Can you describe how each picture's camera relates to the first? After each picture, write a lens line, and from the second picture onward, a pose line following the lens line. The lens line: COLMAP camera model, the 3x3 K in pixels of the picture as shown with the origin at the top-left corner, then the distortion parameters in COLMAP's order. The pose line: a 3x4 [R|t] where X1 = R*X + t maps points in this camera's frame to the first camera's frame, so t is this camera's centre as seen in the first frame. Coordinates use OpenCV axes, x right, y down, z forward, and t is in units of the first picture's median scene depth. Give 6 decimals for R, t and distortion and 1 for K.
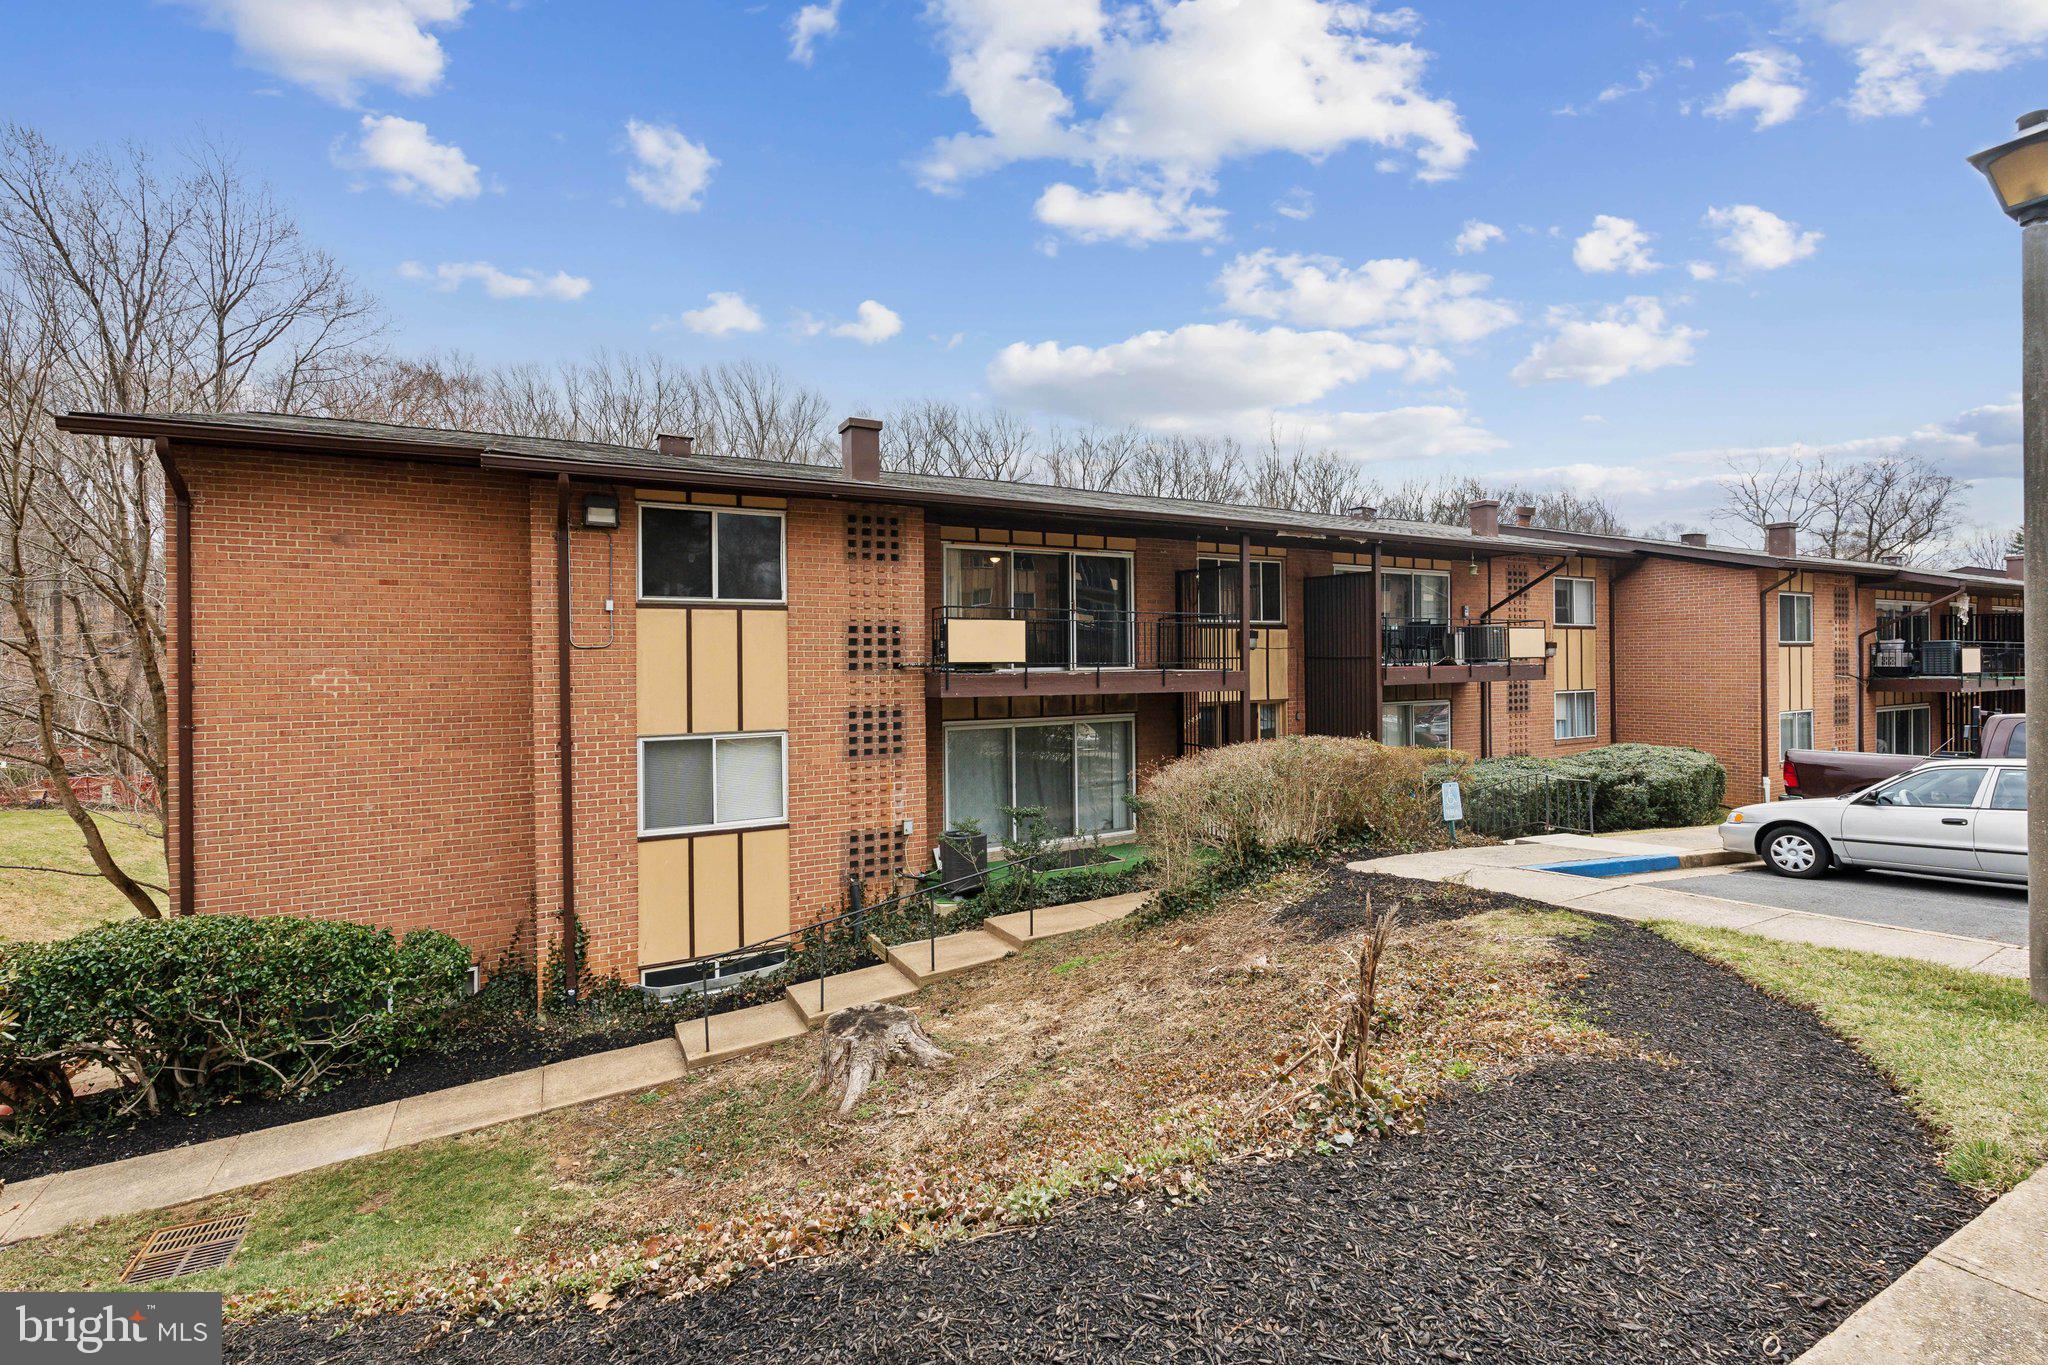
lens RADIAL K [[919.9, 0, 1012.4], [0, 919.9, 670.2], [0, 0, 1]] dist [-0.001790, -0.000079]
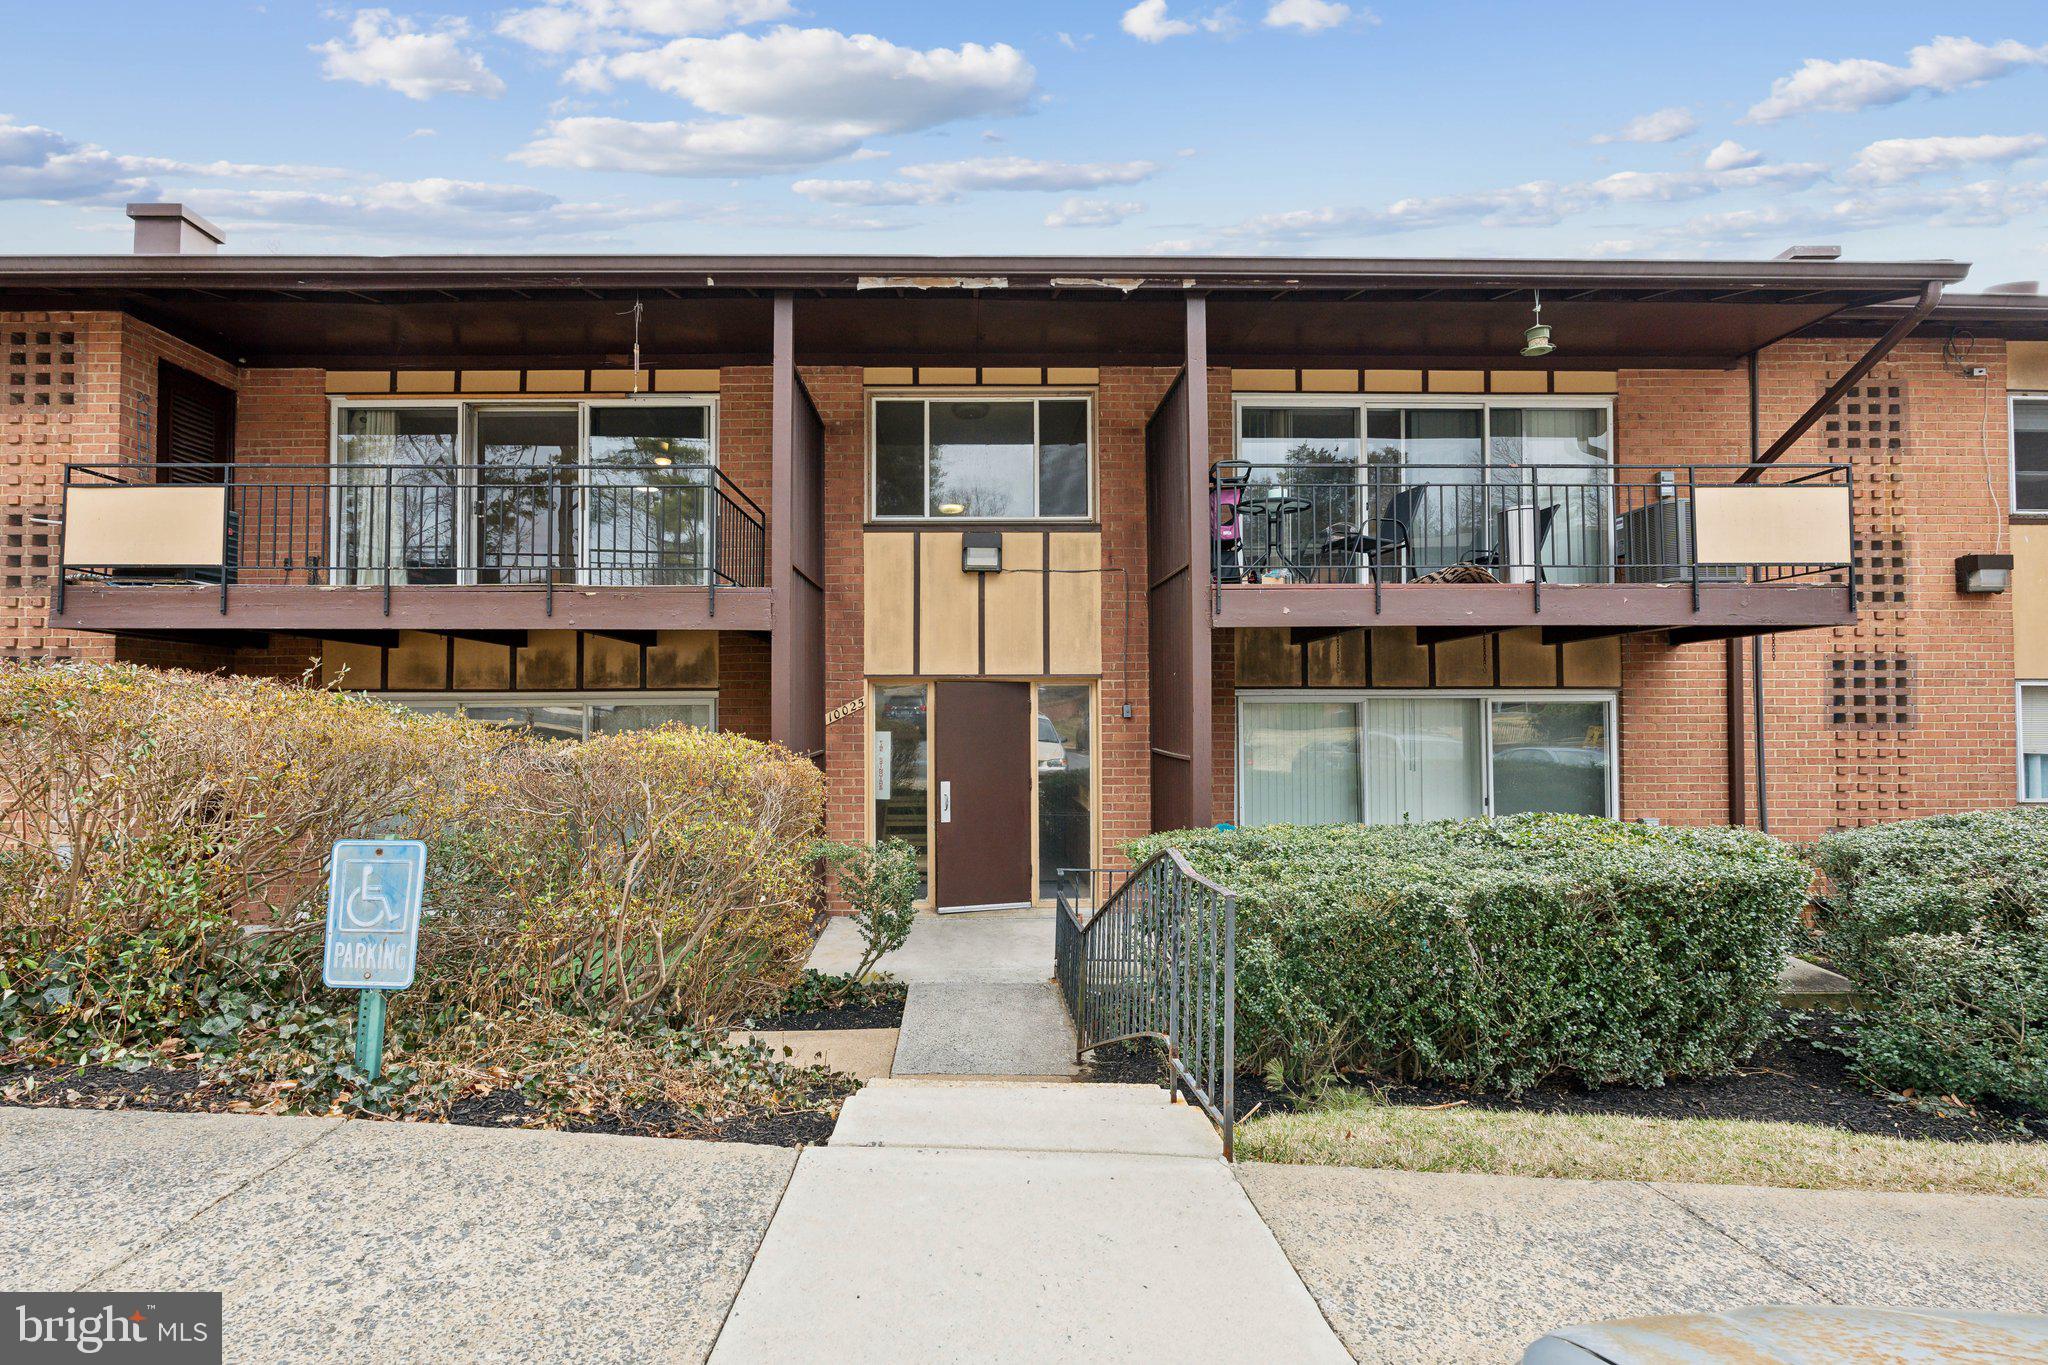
lens RADIAL K [[875.2, 0, 1018.6], [0, 875.2, 712.2], [0, 0, 1]] dist [-0.000229, 0.000021]
pose [[0.877649, 0.012365, -0.479145, 0.681666], [-0.010010, 0.999922, 0.007470, 0.070225], [0.479200, -0.001760, 0.877704, 0.785146]]
